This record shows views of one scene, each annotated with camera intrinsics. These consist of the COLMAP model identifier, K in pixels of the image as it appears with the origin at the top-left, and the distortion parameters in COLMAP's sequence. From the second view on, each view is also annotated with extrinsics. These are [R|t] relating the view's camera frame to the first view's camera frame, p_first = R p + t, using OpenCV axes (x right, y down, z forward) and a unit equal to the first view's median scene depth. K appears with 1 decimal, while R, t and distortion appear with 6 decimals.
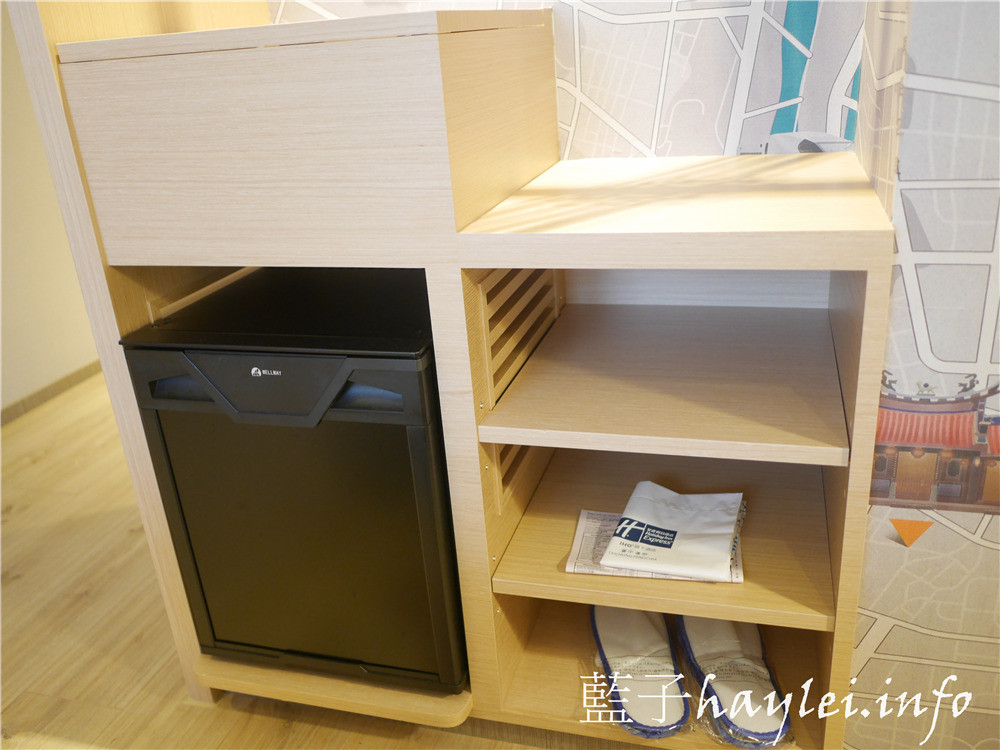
lens RADIAL K [[865.8, 0, 500.0], [0, 865.8, 375.0], [0, 0, 1]] dist [-0.019992, -0.000128]
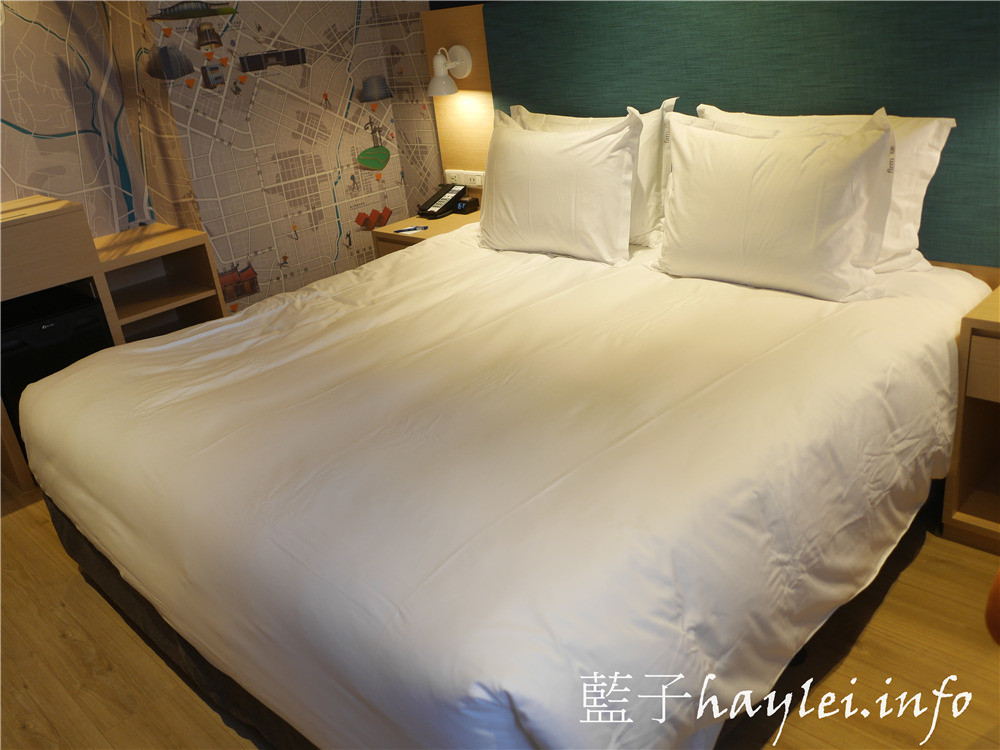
lens RADIAL K [[872.4, 0, 503.9], [0, 872.4, 375.1], [0, 0, 1]] dist [-0.011755, 0.002263]
pose [[0.481880, -0.327542, 0.812716, -1.750994], [0.402428, 0.906630, 0.126782, 0.352549], [-0.778360, 0.265966, 0.568699, -1.645965]]
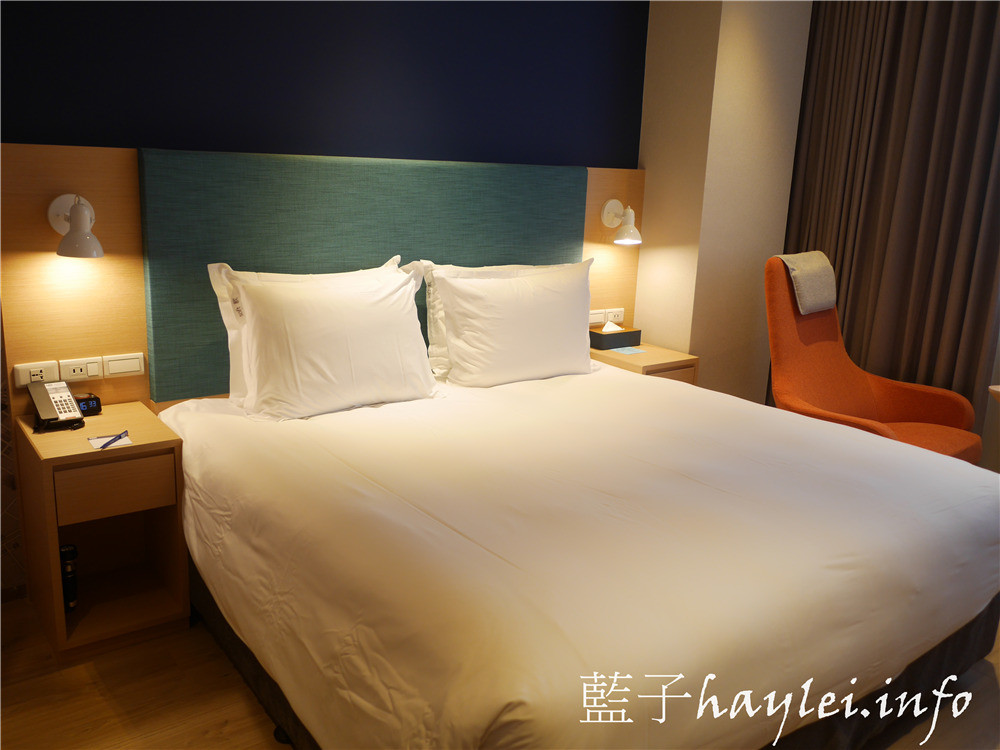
lens RADIAL K [[872.4, 0, 503.9], [0, 872.4, 375.1], [0, 0, 1]] dist [-0.011755, 0.002263]
pose [[-0.803204, -0.107459, 0.585932, -1.290041], [0.236349, 0.845380, 0.479032, -0.775831], [-0.546811, 0.523245, -0.653615, 0.977973]]
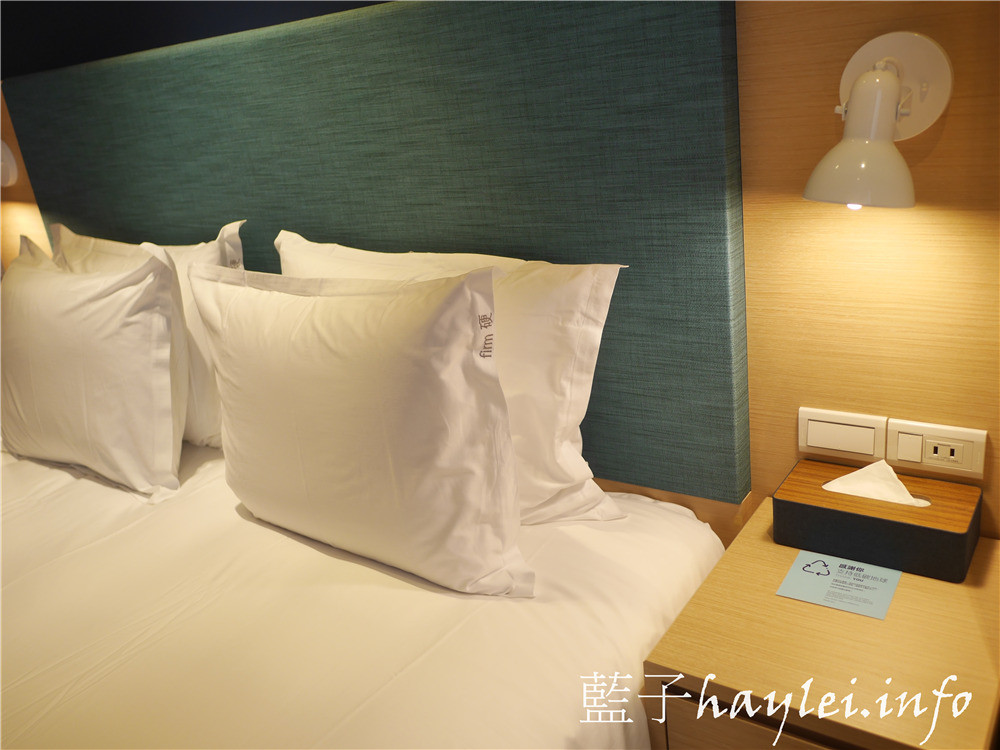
lens RADIAL K [[865.8, 0, 500.0], [0, 865.8, 375.0], [0, 0, 1]] dist [-0.019992, -0.000128]
pose [[0.332115, -0.298965, 0.894606, -0.597110], [0.446975, 0.885073, 0.129844, 0.395437], [-0.830610, 0.356743, 0.427576, -1.766112]]
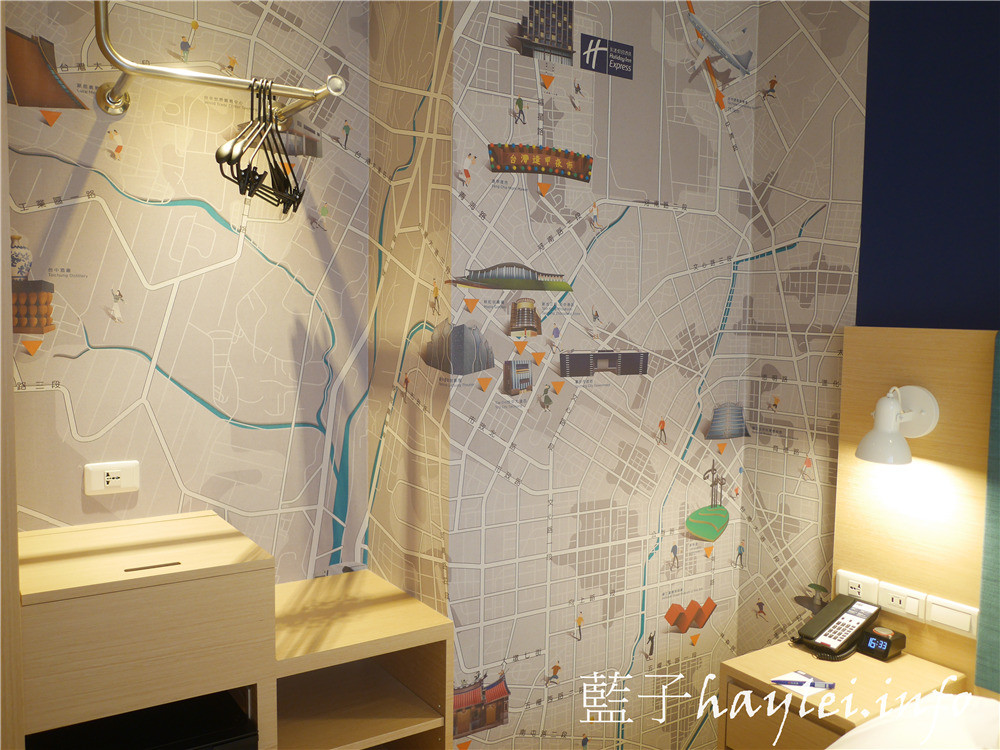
lens RADIAL K [[865.8, 0, 500.0], [0, 865.8, 375.0], [0, 0, 1]] dist [-0.019992, -0.000128]
pose [[0.636420, 0.021945, 0.771031, -0.973482], [0.231392, 0.948126, -0.217979, -0.182881], [-0.735818, 0.317136, 0.598328, -0.582629]]
